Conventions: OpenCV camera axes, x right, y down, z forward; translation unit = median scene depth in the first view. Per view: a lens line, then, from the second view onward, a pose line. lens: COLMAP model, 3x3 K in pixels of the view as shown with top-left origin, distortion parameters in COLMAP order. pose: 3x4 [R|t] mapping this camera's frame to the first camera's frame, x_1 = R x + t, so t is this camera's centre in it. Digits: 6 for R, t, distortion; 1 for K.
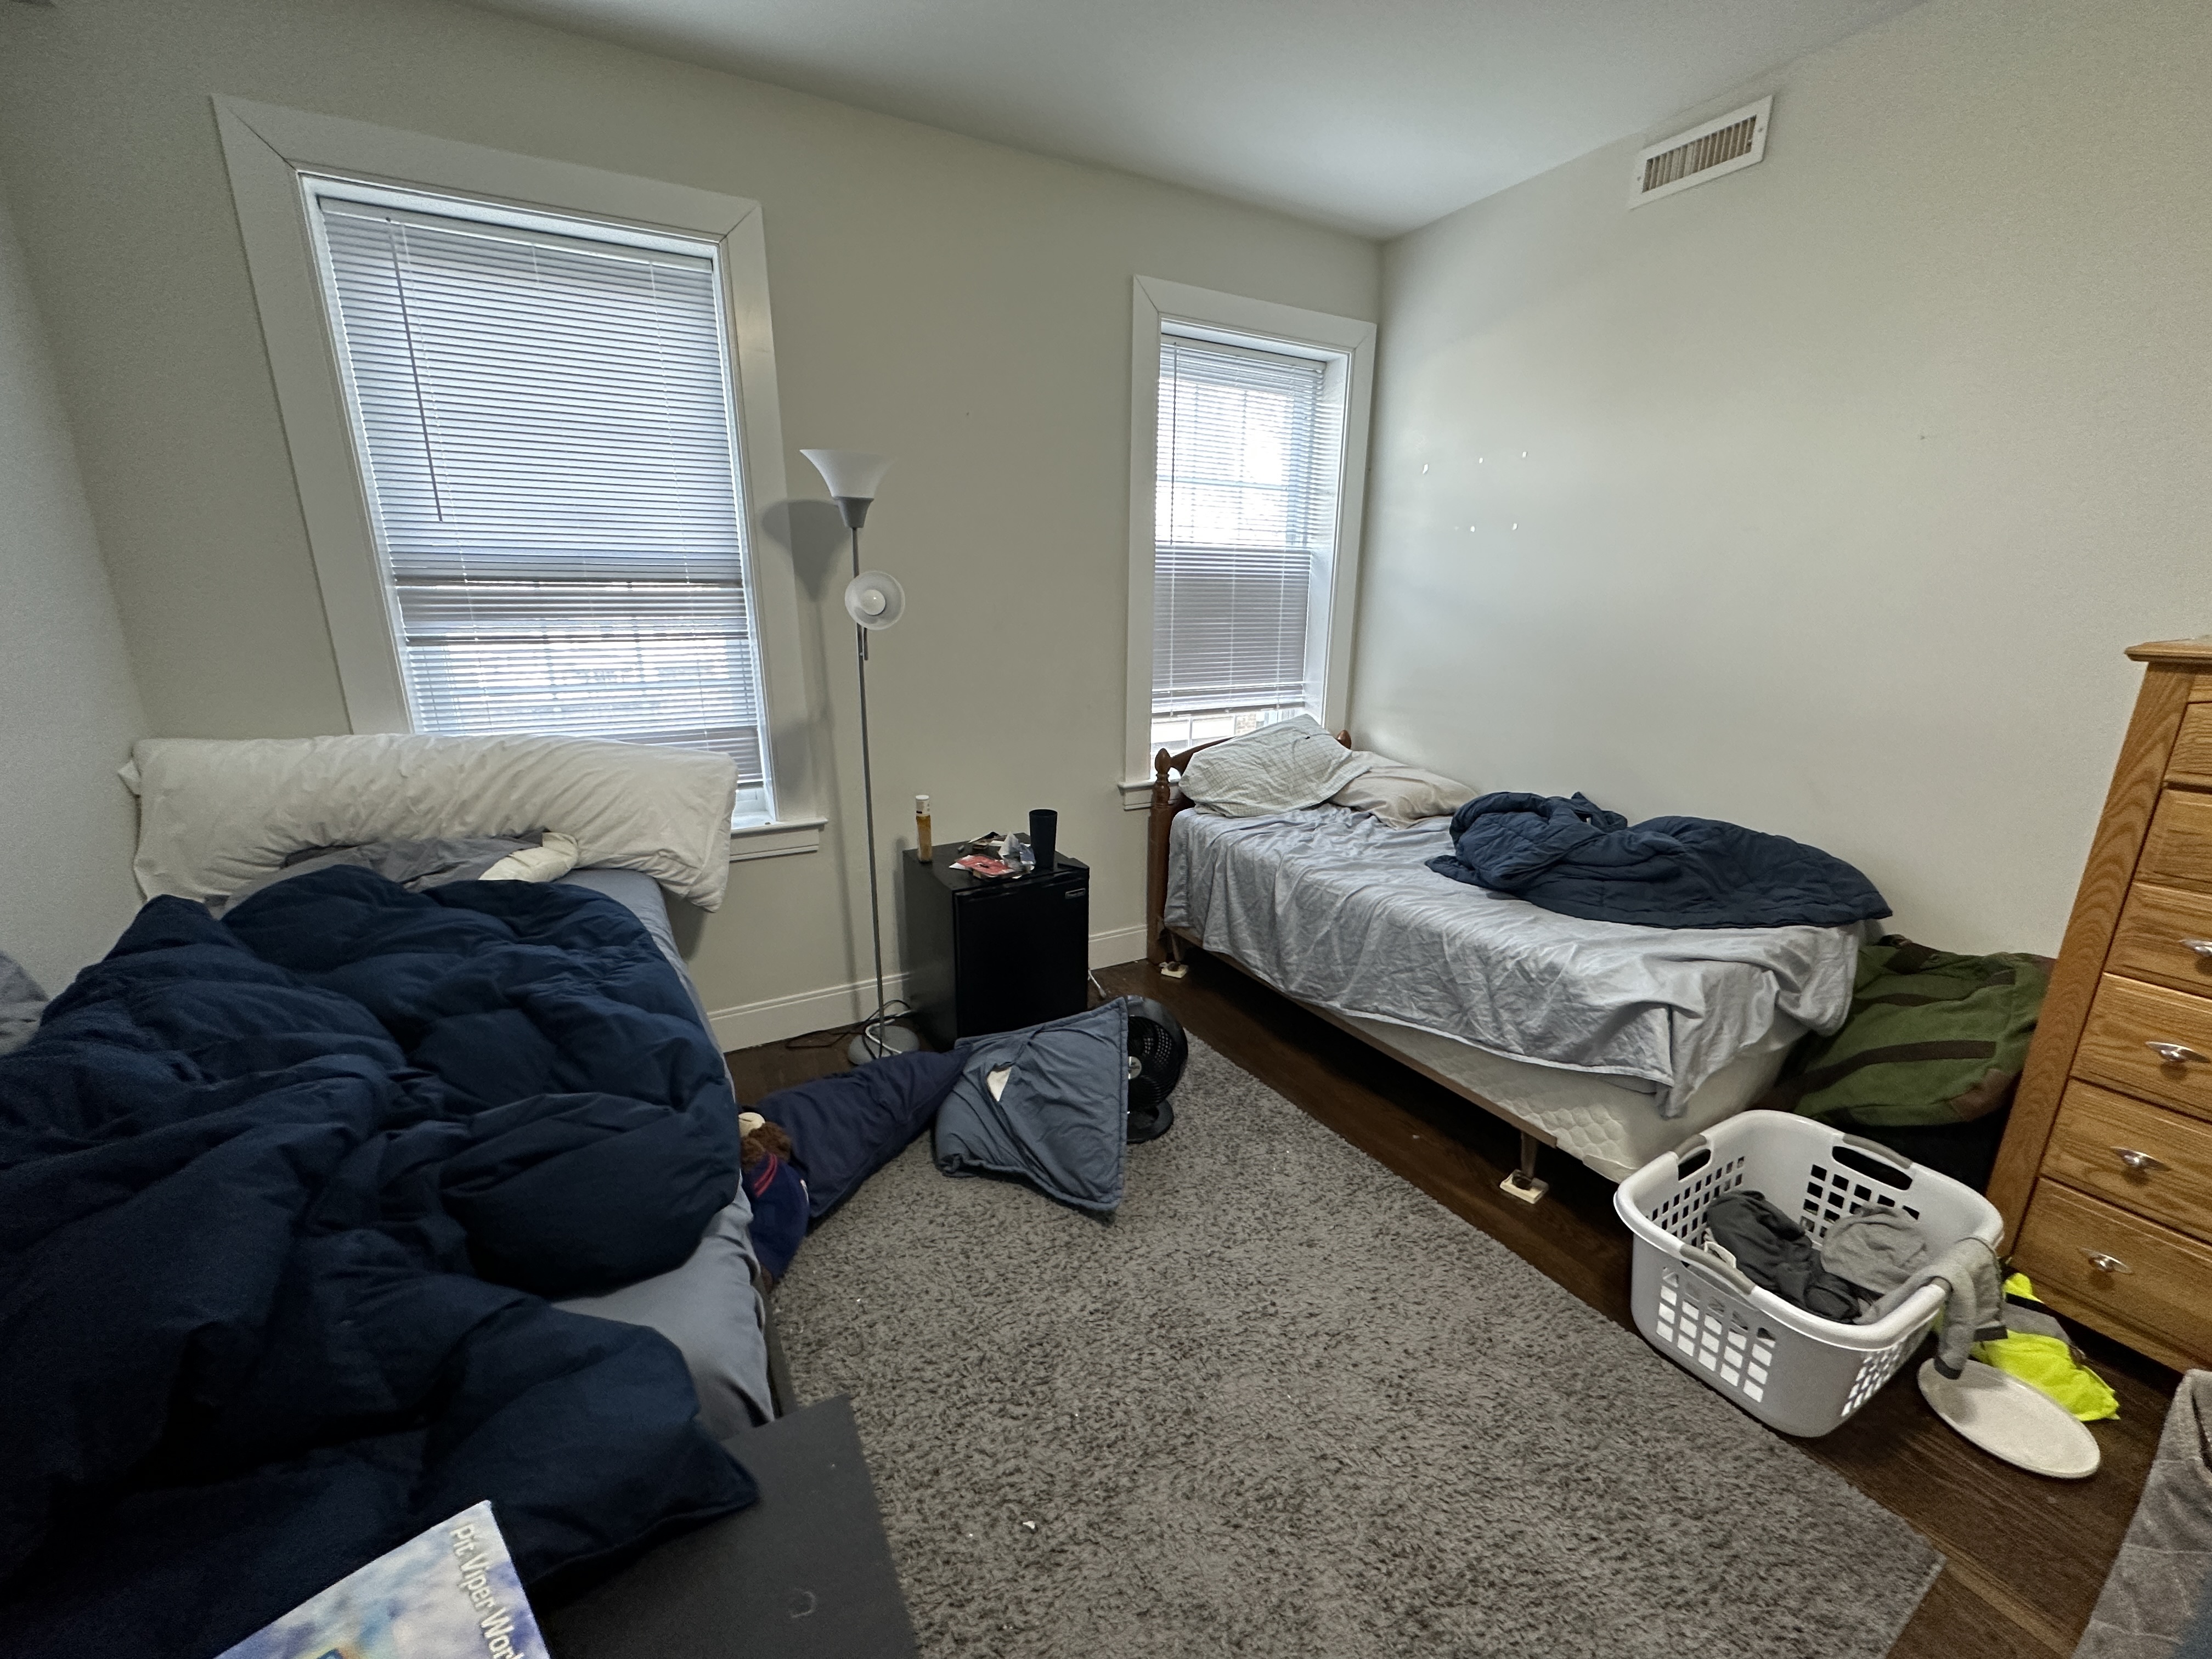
lens RADIAL K [[880.7, 0, 1108.9], [0, 880.7, 827.0], [0, 0, 1]] dist [-0.001427, -0.000205]
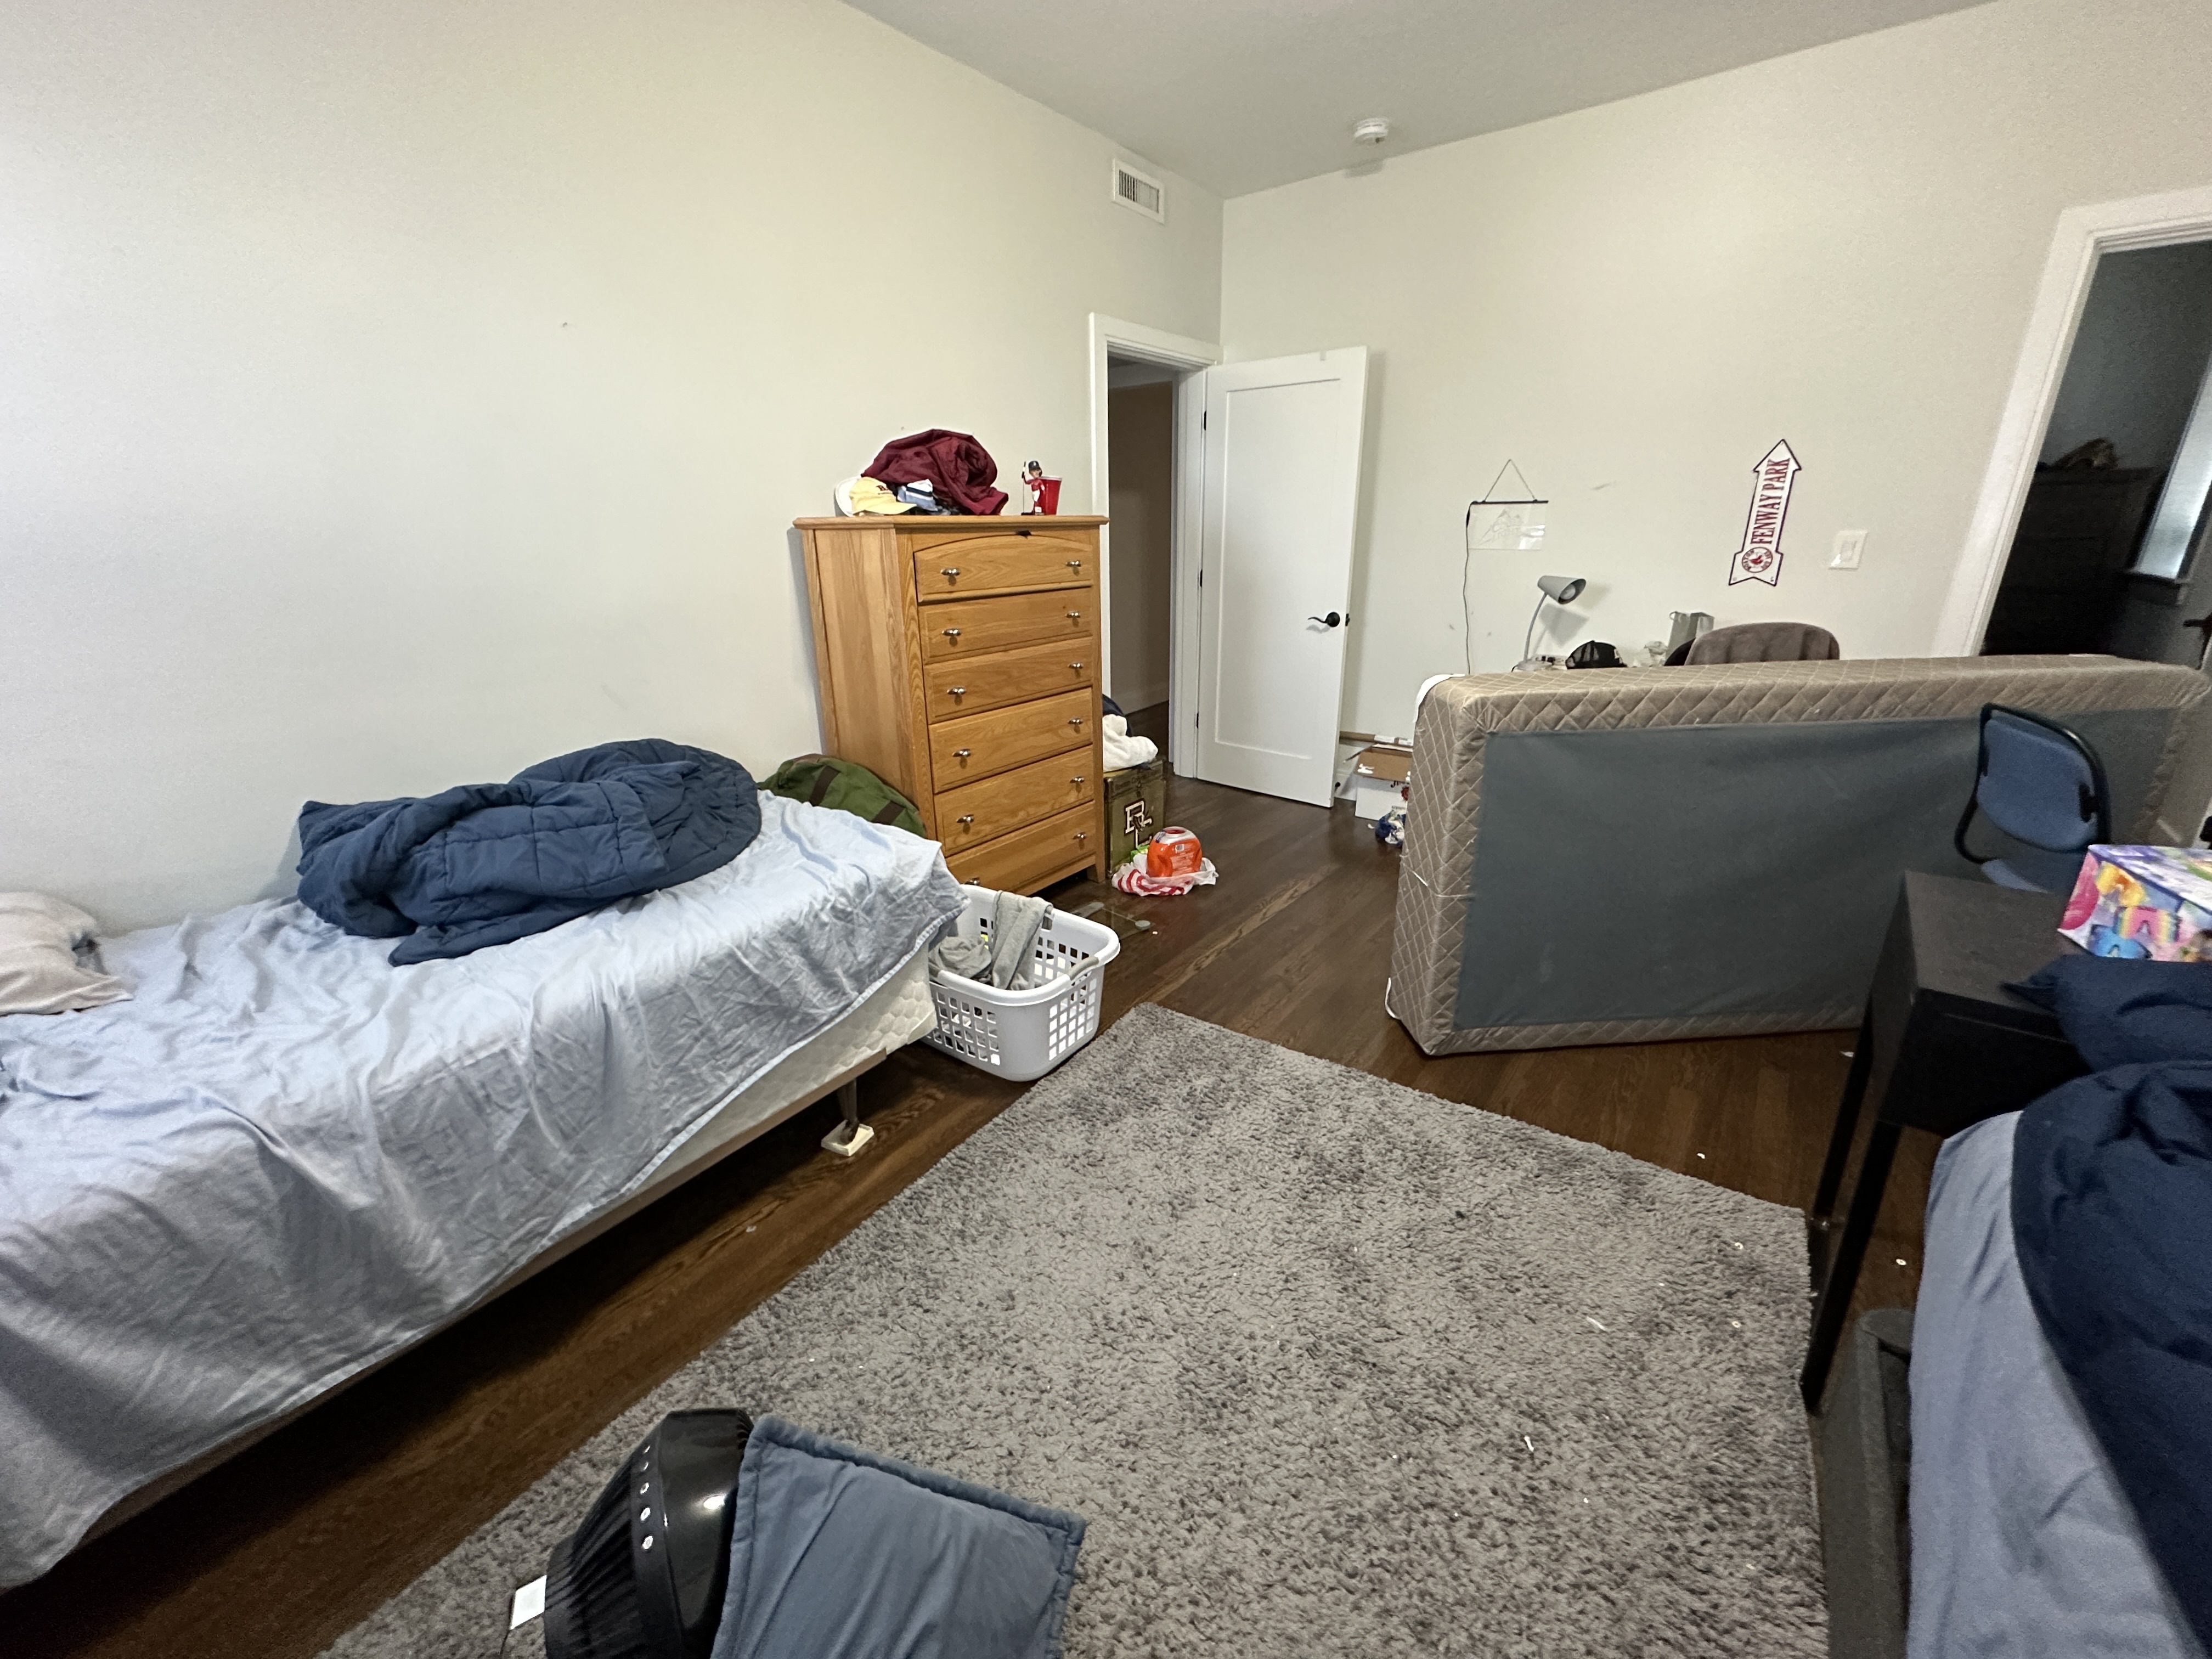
lens RADIAL K [[880.7, 0, 1108.9], [0, 880.7, 827.0], [0, 0, 1]] dist [-0.001427, -0.000205]
pose [[-0.396786, -0.294940, 0.869236, -0.323306], [0.251169, 0.875944, 0.411869, -0.177723], [-0.882879, 0.381748, -0.273483, 0.840577]]
